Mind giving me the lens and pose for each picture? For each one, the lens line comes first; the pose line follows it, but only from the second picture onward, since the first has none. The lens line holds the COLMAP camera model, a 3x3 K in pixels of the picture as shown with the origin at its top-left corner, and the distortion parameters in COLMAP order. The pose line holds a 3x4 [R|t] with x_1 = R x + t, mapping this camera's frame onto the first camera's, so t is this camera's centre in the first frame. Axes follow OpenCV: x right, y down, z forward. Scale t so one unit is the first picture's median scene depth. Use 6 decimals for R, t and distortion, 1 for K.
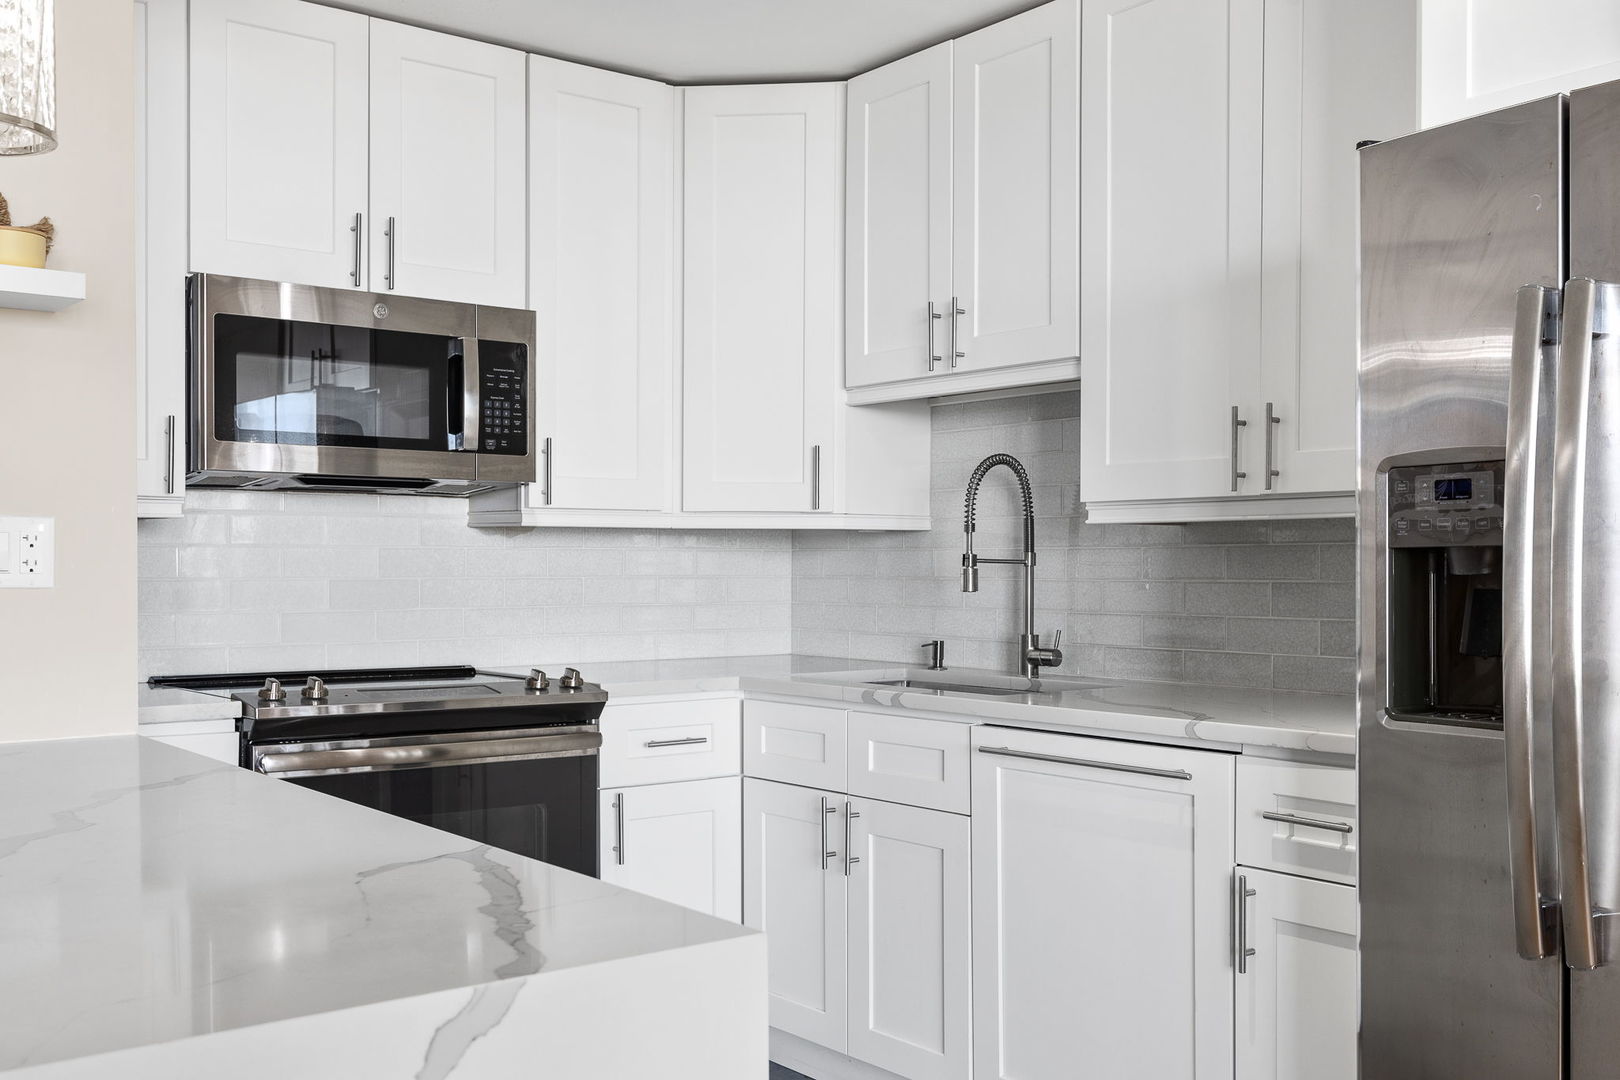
lens RADIAL K [[1560.4, 0, 798.7], [0, 1560.4, 570.7], [0, 0, 1]] dist [0.010205, 0.000000]
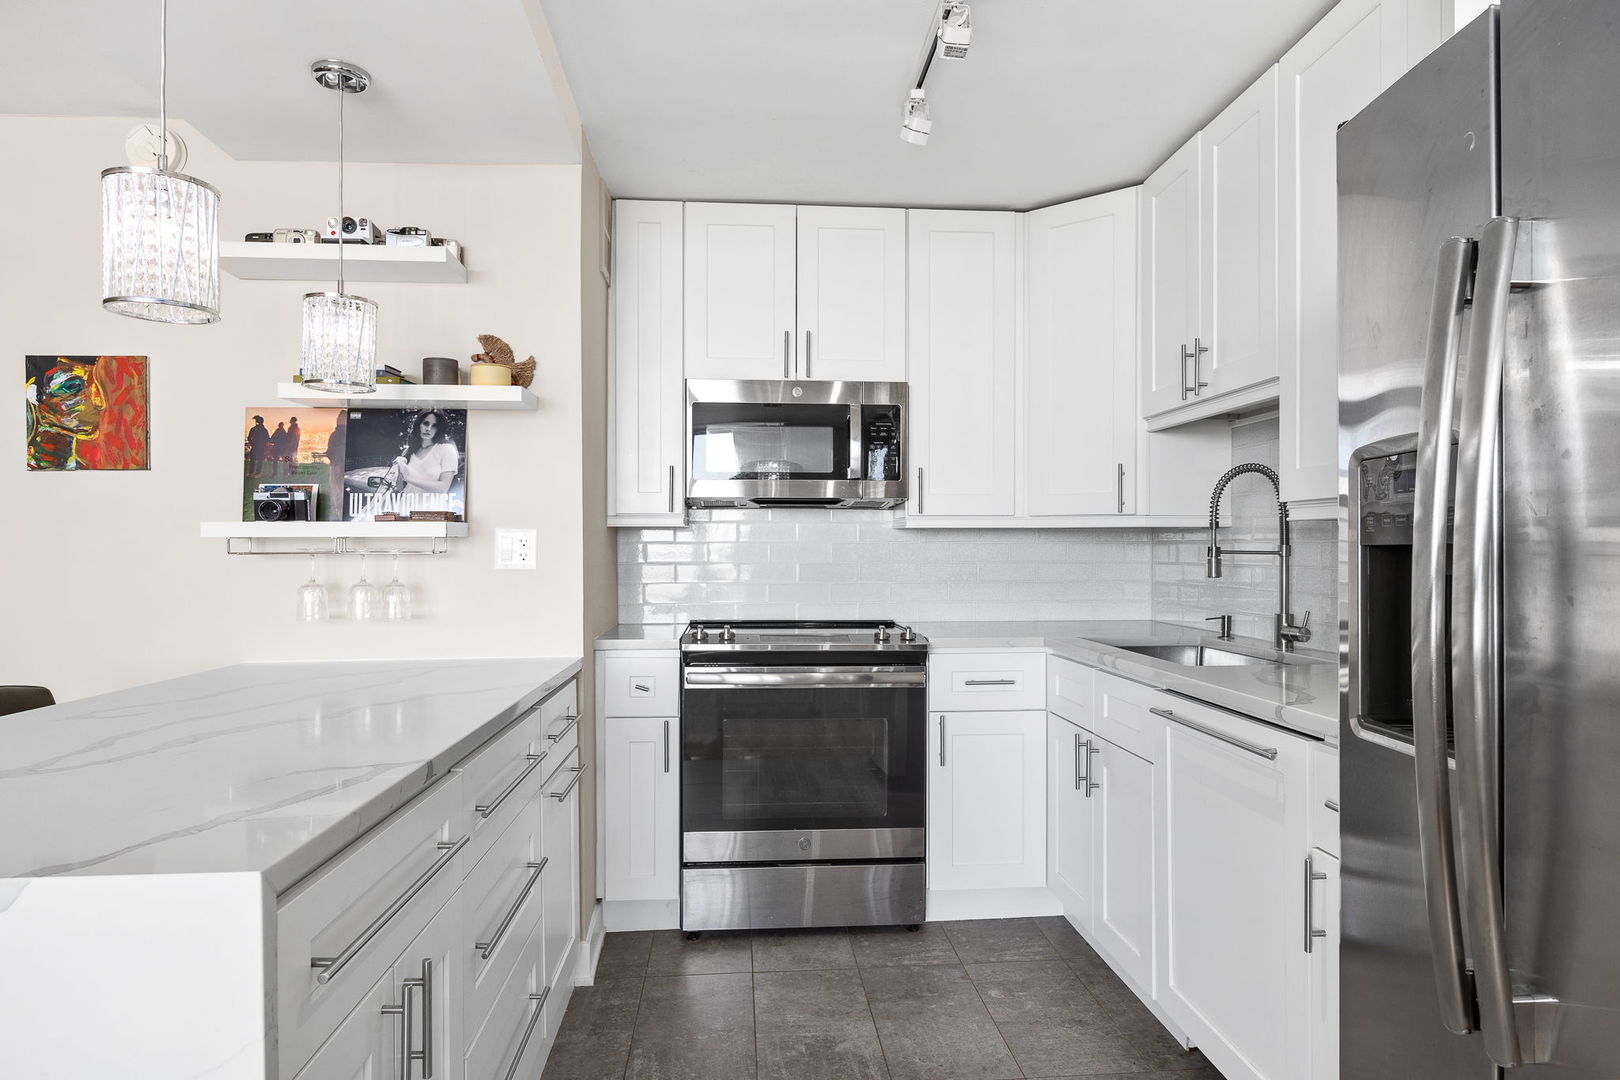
lens RADIAL K [[945.3, 0, 808.1], [0, 945.3, 551.2], [0, 0, 1]] dist [-0.012871, 0.003312]
pose [[0.836028, 0.000608, -0.548687, 0.251212], [-0.000888, 1.000000, -0.000245, -0.006656], [0.548686, 0.000692, 0.836028, 0.209366]]
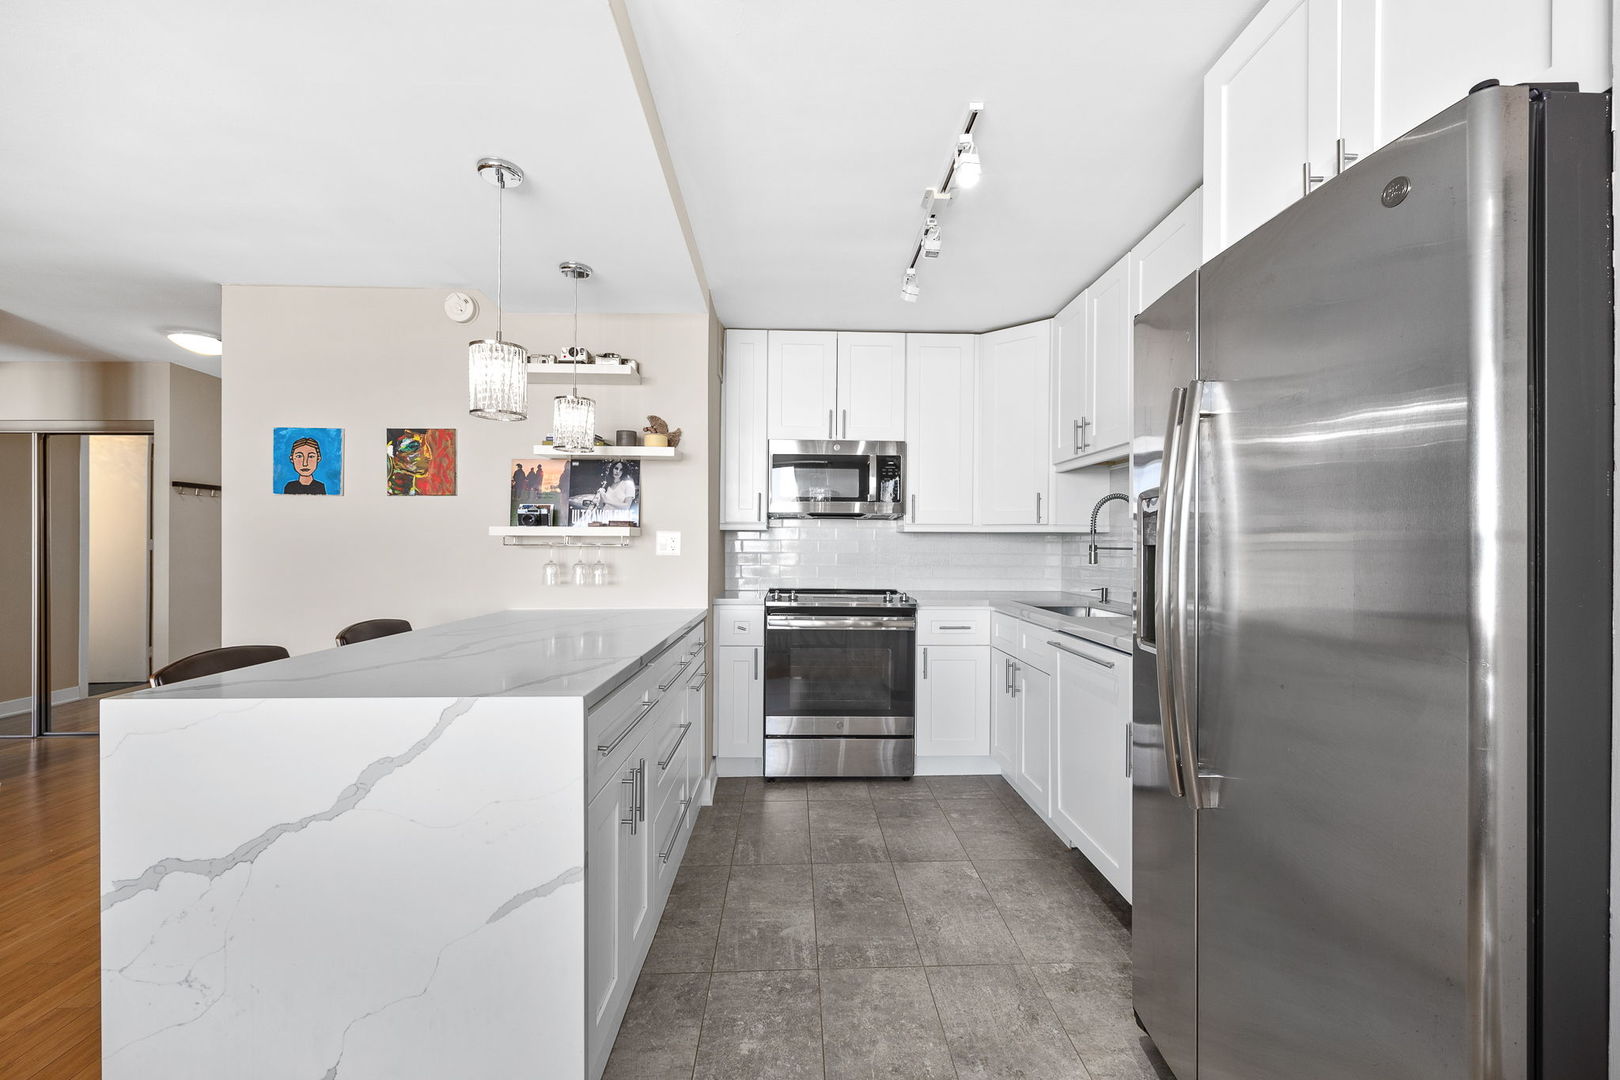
lens RADIAL K [[654.1, 0, 810.9], [0, 654.1, 542.4], [0, 0, 1]] dist [-0.002881, -0.000493]
pose [[0.808262, 0.003932, -0.588810, 0.311600], [-0.007940, 0.999960, -0.004221, -0.007491], [0.588769, 0.008087, 0.808261, 0.116607]]
